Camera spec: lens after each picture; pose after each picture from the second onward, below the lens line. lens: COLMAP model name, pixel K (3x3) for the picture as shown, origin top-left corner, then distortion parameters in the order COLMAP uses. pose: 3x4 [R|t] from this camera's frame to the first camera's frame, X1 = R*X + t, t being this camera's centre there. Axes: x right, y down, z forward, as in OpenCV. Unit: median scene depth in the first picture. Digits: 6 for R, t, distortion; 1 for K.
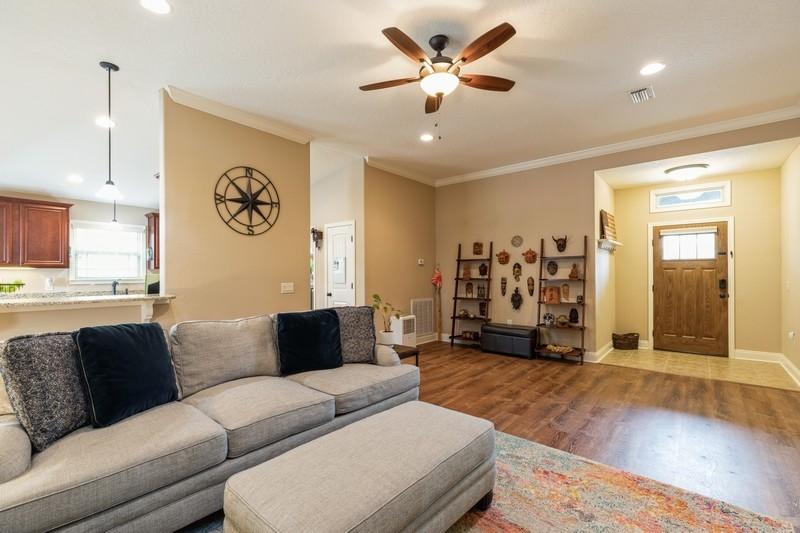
lens RADIAL K [[359.2, 0, 395.1], [0, 359.2, 271.7], [0, 0, 1]] dist [0.000403, 0.000731]
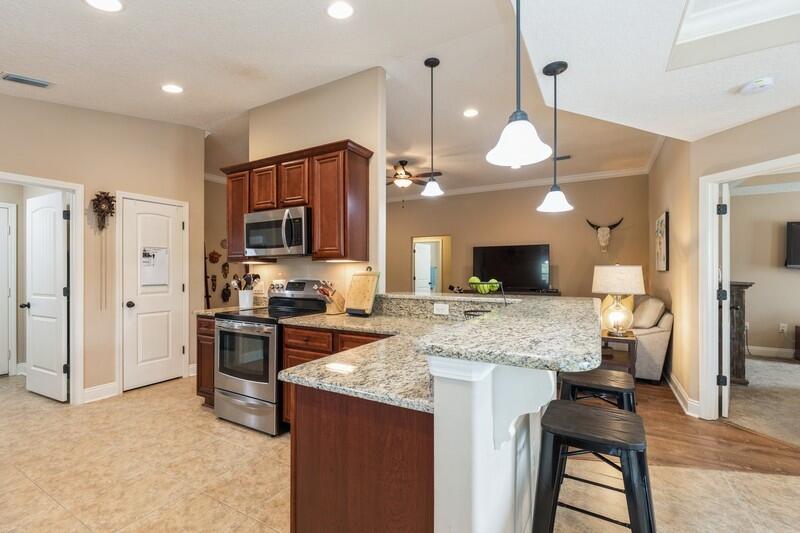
lens RADIAL K [[359.2, 0, 398.1], [0, 359.2, 269.2], [0, 0, 1]] dist [0.000403, 0.000731]
pose [[-0.180746, 0.006644, 0.983507, -0.983974], [-0.001747, 0.999973, -0.007076, 0.005086], [-0.983528, -0.002997, -0.180730, 0.714859]]
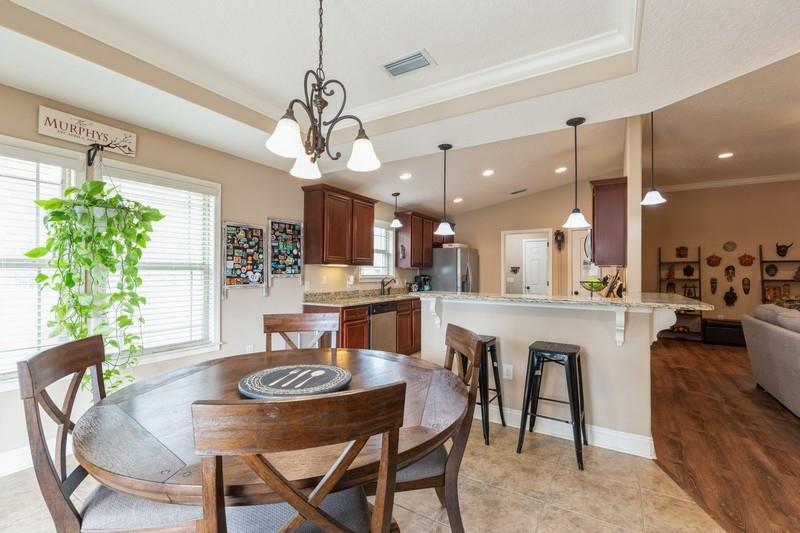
lens RADIAL K [[359.2, 0, 395.1], [0, 359.2, 268.7], [0, 0, 1]] dist [0.000403, 0.000731]
pose [[0.988594, 0.009732, 0.150289, -0.967782], [-0.008596, 0.999929, -0.008201, 0.004924], [-0.150359, 0.006816, 0.988608, 0.025249]]
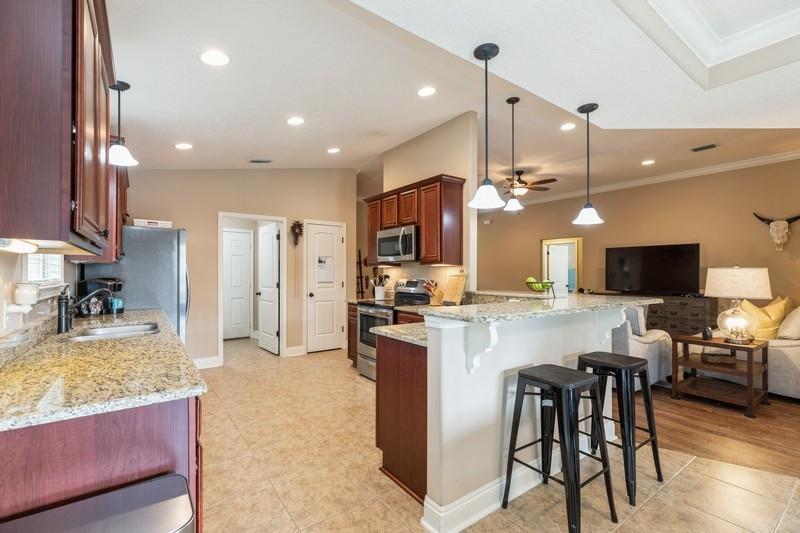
lens RADIAL K [[359.2, 0, 393.7], [0, 359.2, 268.3], [0, 0, 1]] dist [0.000403, 0.000731]
pose [[0.246316, 0.014600, 0.969080, -1.151889], [-0.004887, 0.999893, -0.013822, 0.005963], [-0.969177, -0.001331, 0.246361, 0.613389]]
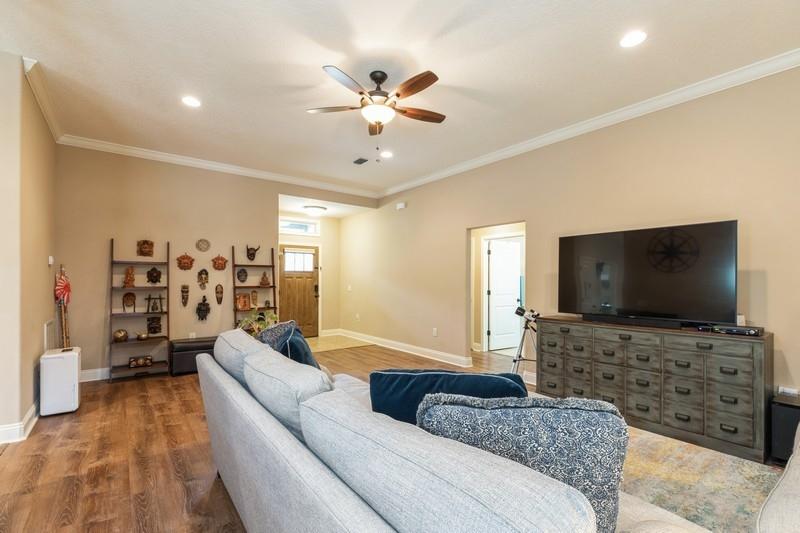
lens RADIAL K [[359.2, 0, 395.2], [0, 359.2, 279.9], [0, 0, 1]] dist [0.000403, 0.000731]
pose [[0.213742, 0.006559, 0.976868, -0.482844], [-0.007754, 0.999957, -0.005018, 0.003919], [-0.976859, -0.006502, 0.213783, 0.356692]]
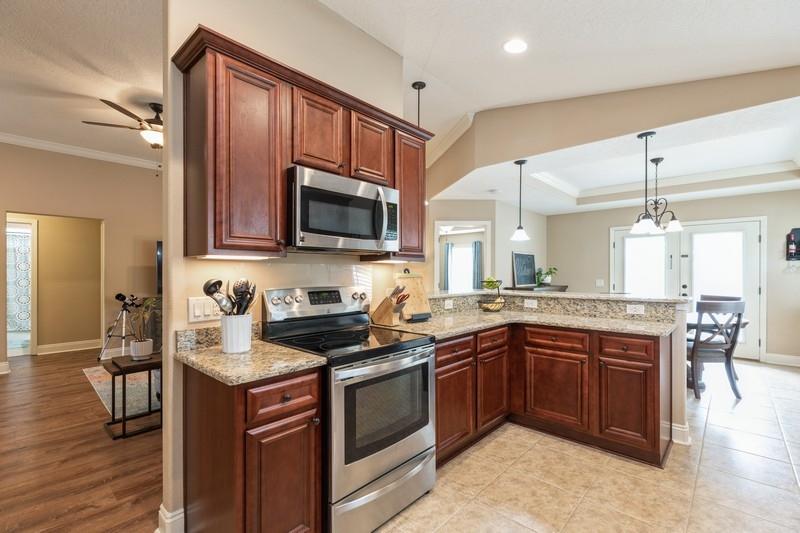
lens RADIAL K [[359.2, 0, 391.9], [0, 359.2, 272.4], [0, 0, 1]] dist [0.000403, 0.000731]
pose [[-0.998751, 0.002340, 0.049904, -0.433295], [0.002231, 0.999995, -0.002244, 0.003533], [-0.049909, -0.002130, -0.998751, 1.183545]]
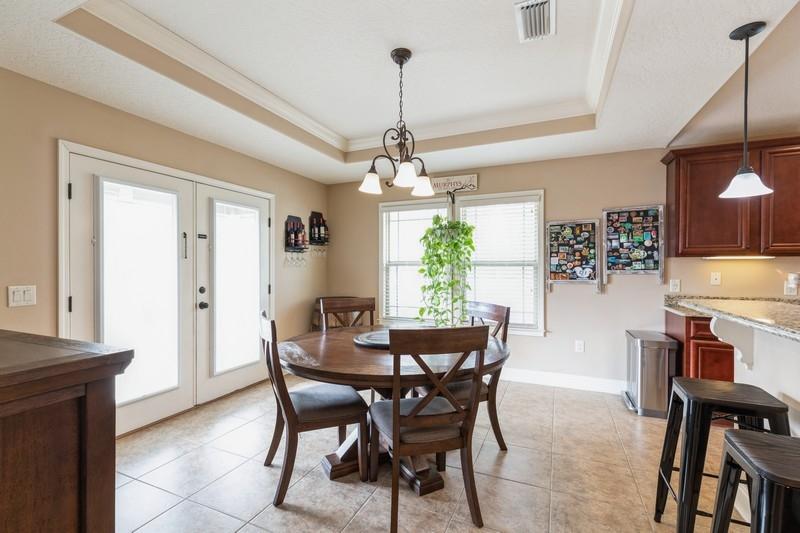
lens RADIAL K [[359.2, 0, 393.4], [0, 359.2, 266.5], [0, 0, 1]] dist [0.000403, 0.000731]
pose [[0.283026, 0.001787, -0.959111, -0.574235], [0.000239, 0.999998, 0.001934, 0.004314], [0.959112, -0.000777, 0.283025, 0.212028]]
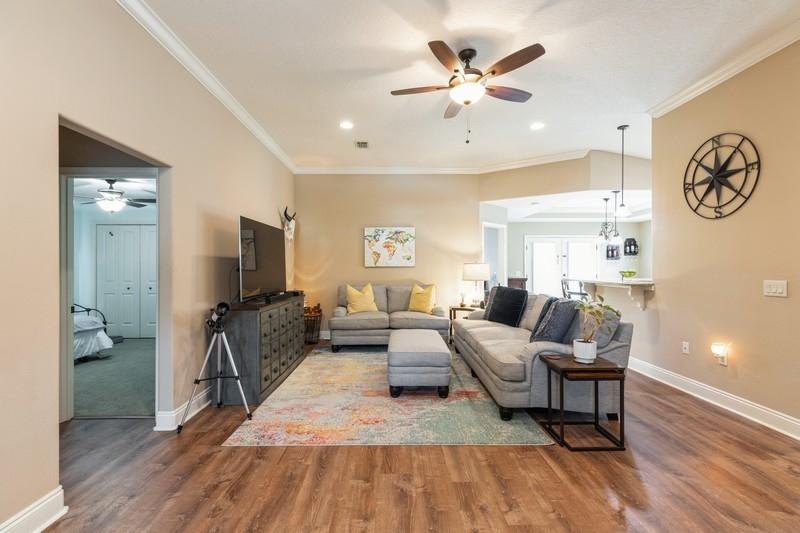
lens RADIAL K [[359.2, 0, 394.6], [0, 359.2, 267.8], [0, 0, 1]] dist [0.000403, 0.000731]
pose [[-0.755774, 0.005146, -0.654812, 0.510078], [0.005452, 0.999984, 0.001565, 0.003617], [0.654809, -0.002387, -0.755790, 0.848608]]
